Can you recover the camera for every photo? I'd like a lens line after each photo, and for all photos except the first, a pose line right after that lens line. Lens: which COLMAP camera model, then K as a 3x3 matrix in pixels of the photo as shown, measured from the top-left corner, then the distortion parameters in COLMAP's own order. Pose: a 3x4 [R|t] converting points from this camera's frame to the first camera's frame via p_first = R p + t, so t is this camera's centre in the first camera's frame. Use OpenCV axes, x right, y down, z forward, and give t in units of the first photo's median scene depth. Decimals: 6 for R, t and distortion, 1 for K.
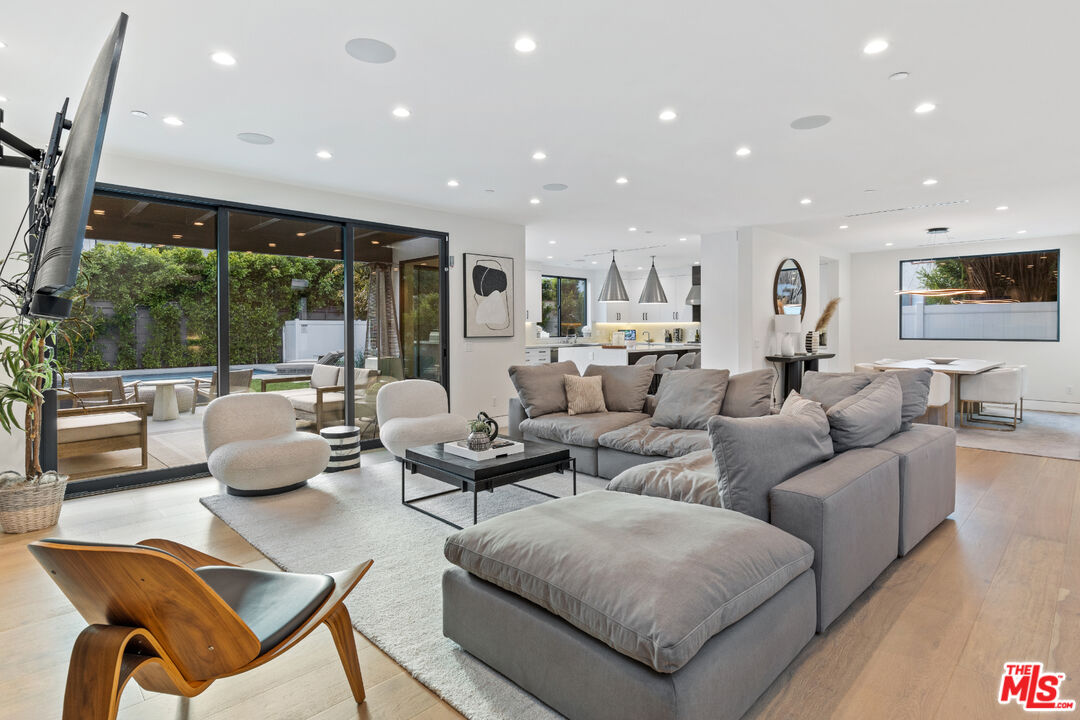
lens RADIAL K [[553.0, 0, 538.2], [0, 553.0, 328.9], [0, 0, 1]] dist [0.000602, 0.000148]
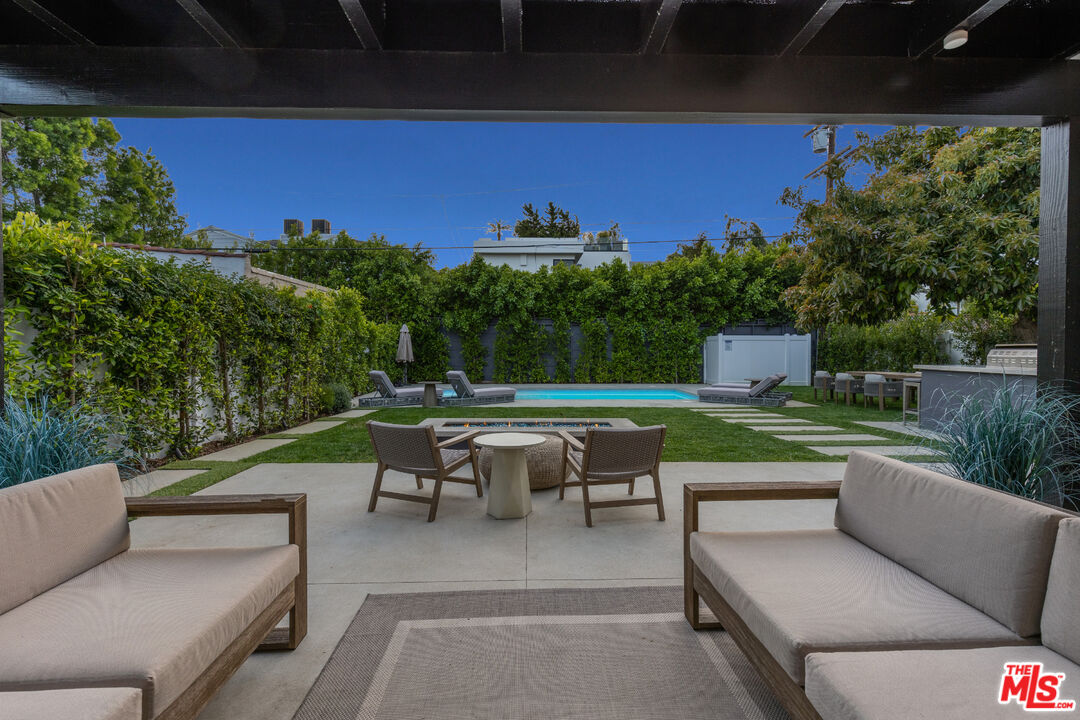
lens RADIAL K [[516.3, 0, 535.5], [0, 516.3, 360.2], [0, 0, 1]] dist [0.001973, 0.000193]
pose [[0.739100, 0.021870, -0.673241, -0.112340], [-0.004781, 0.999618, 0.027223, 0.002688], [0.673579, -0.016901, 0.738922, 0.223206]]
